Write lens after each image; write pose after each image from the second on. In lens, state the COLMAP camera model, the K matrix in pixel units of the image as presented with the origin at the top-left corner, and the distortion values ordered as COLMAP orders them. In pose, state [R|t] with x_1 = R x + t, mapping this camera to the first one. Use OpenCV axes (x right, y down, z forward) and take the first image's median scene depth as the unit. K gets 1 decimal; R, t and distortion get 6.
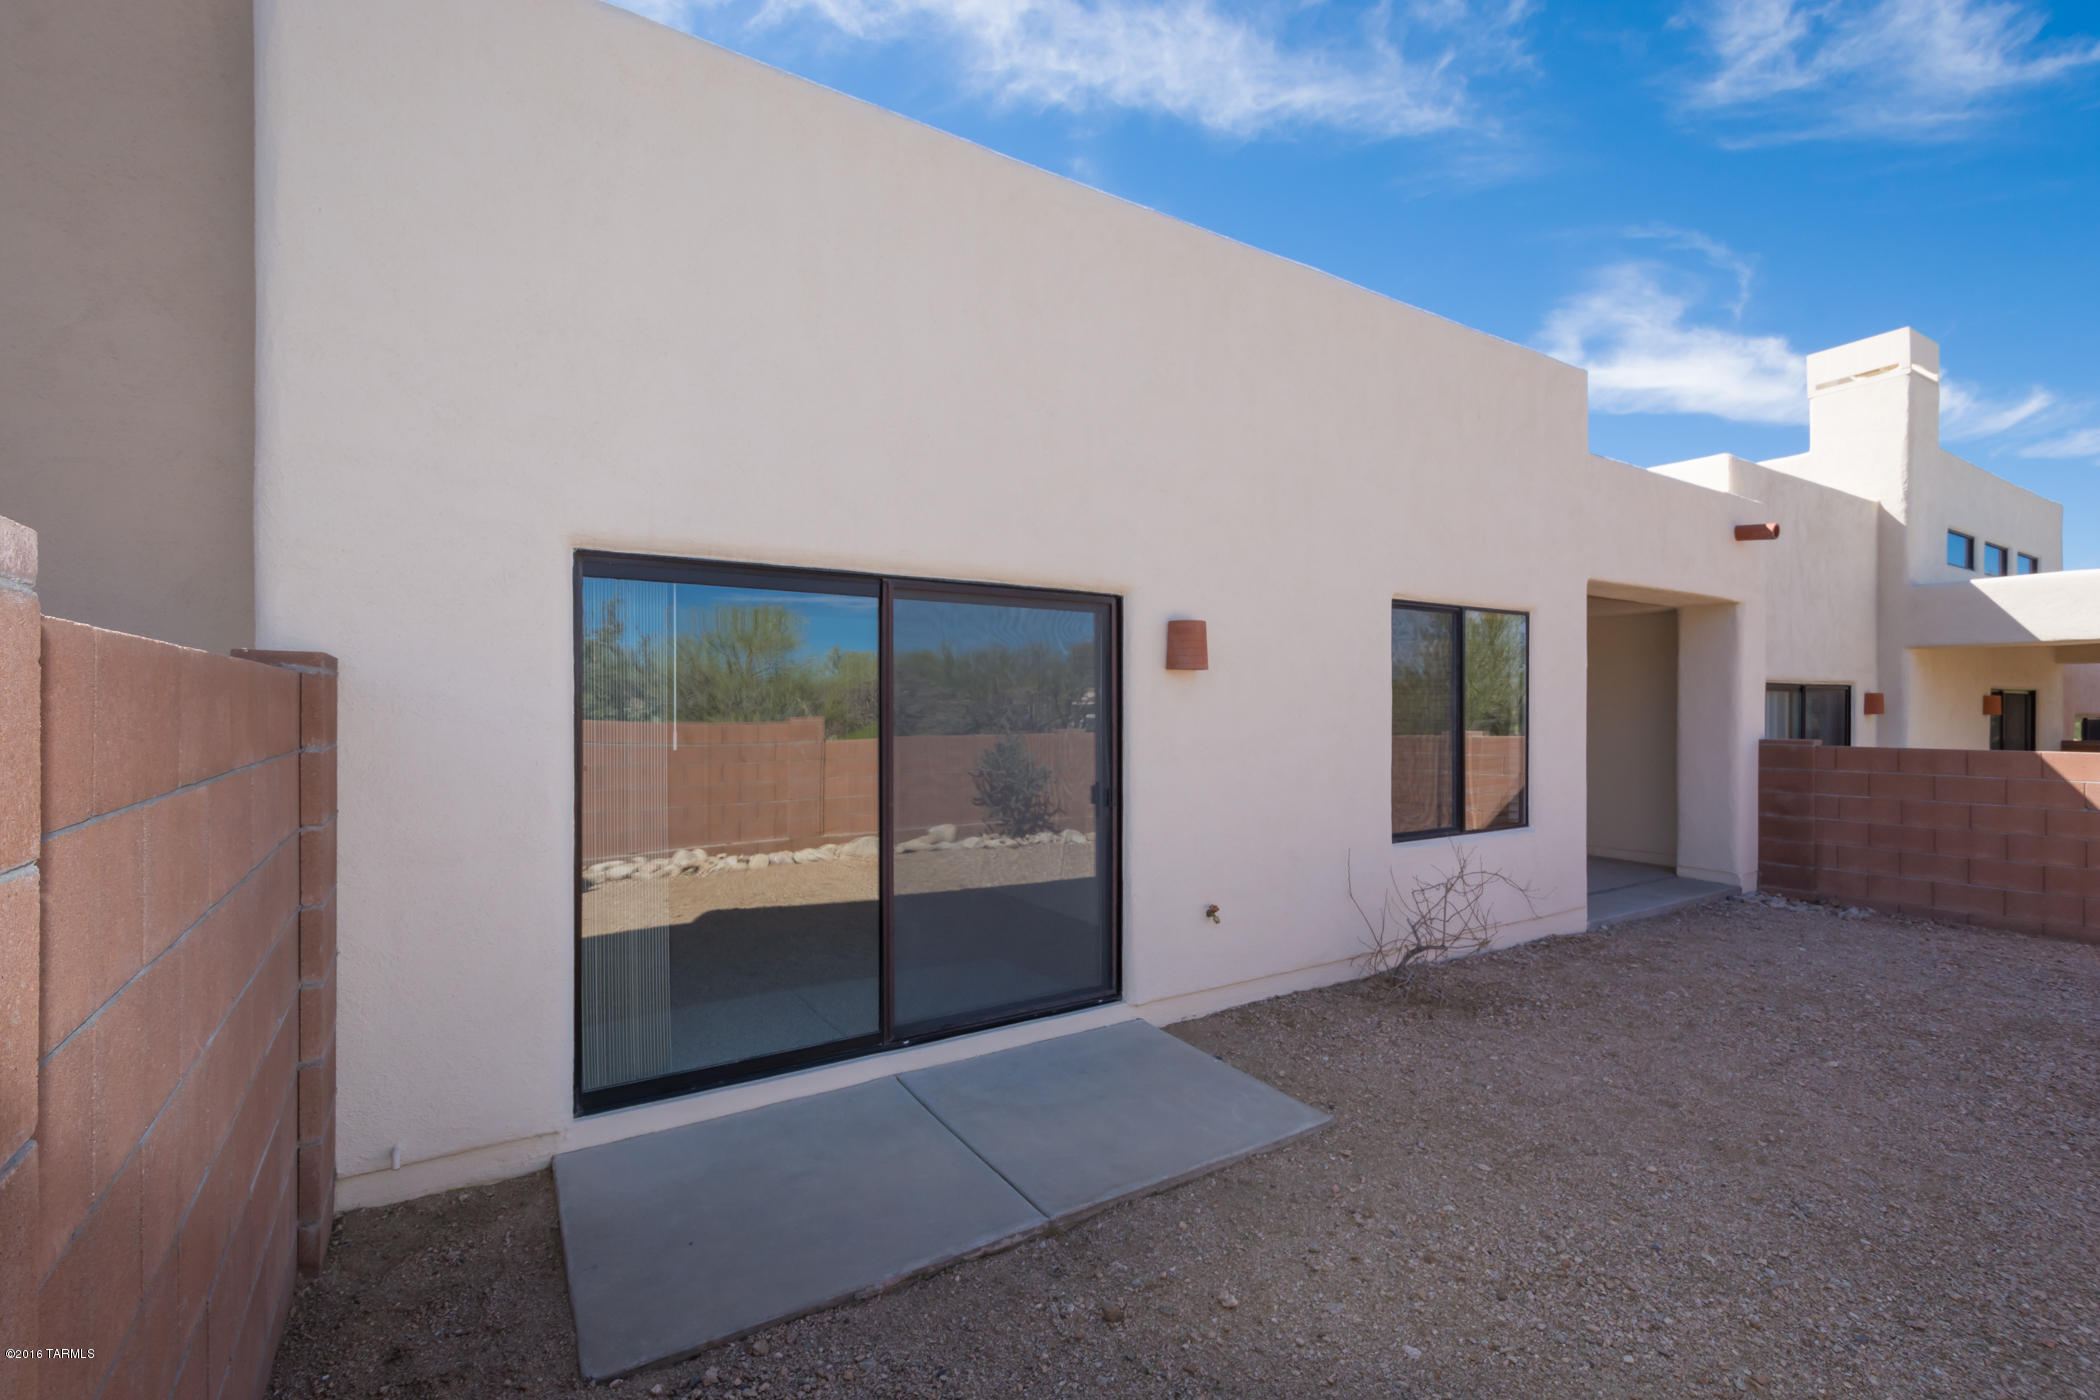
lens RADIAL K [[915.4, 0, 1055.7], [0, 915.4, 693.0], [0, 0, 1]] dist [0.001516, -0.000490]
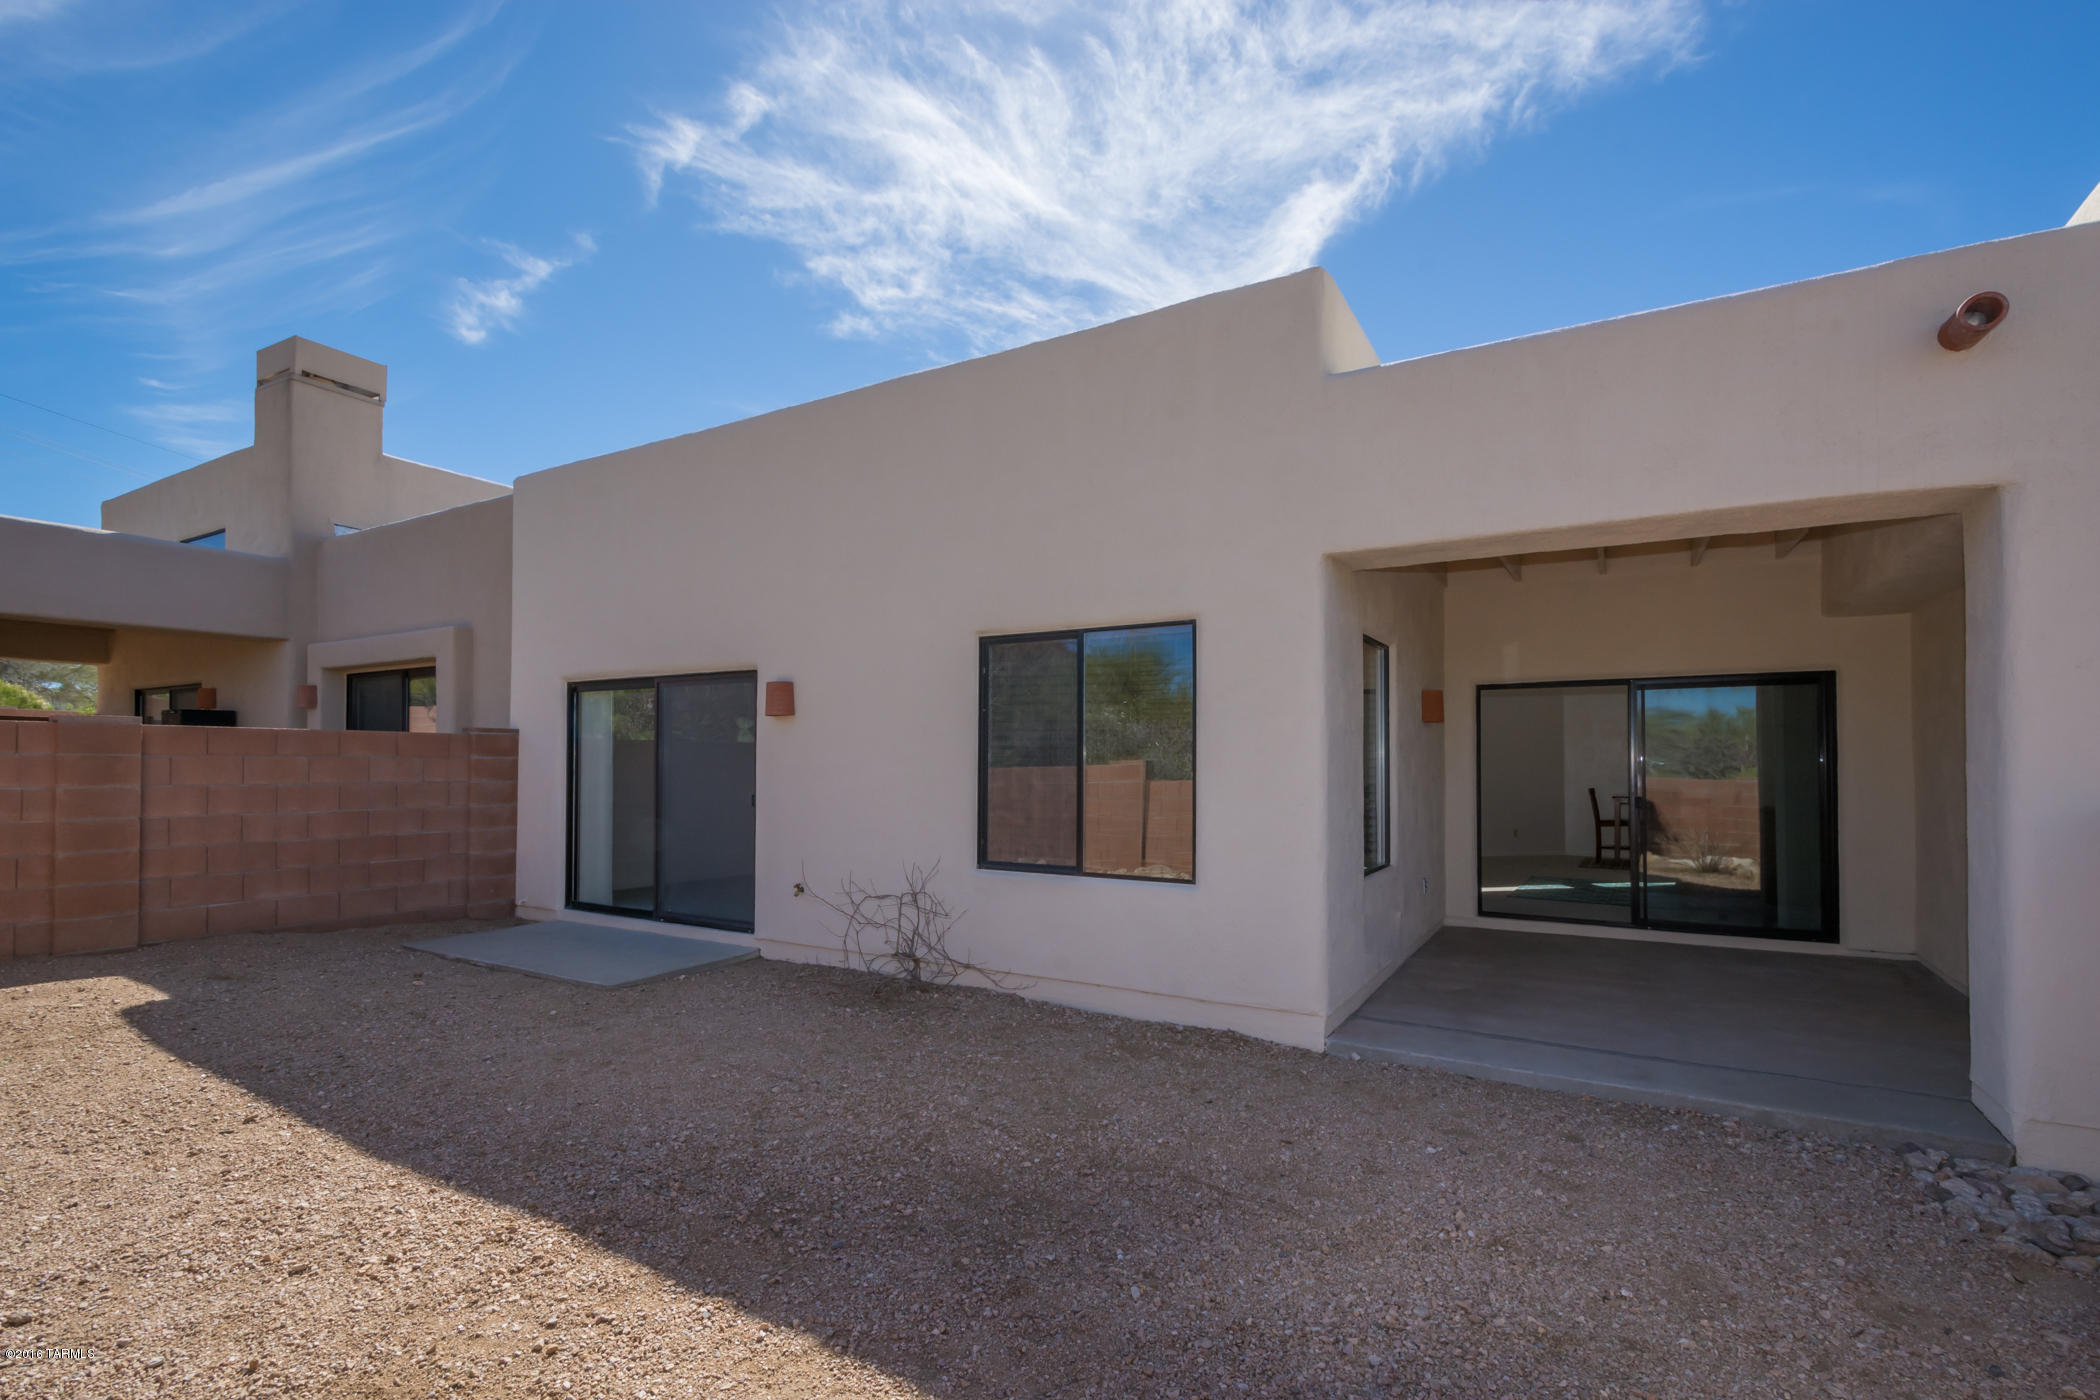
lens RADIAL K [[940.9, 0, 1055.6], [0, 940.9, 749.1], [0, 0, 1]] dist [0.015820, -0.003938]
pose [[0.449104, -0.017290, -0.893312, 1.266721], [0.010604, 0.999845, -0.014021, 0.039135], [0.893417, -0.003176, 0.449218, 0.548771]]
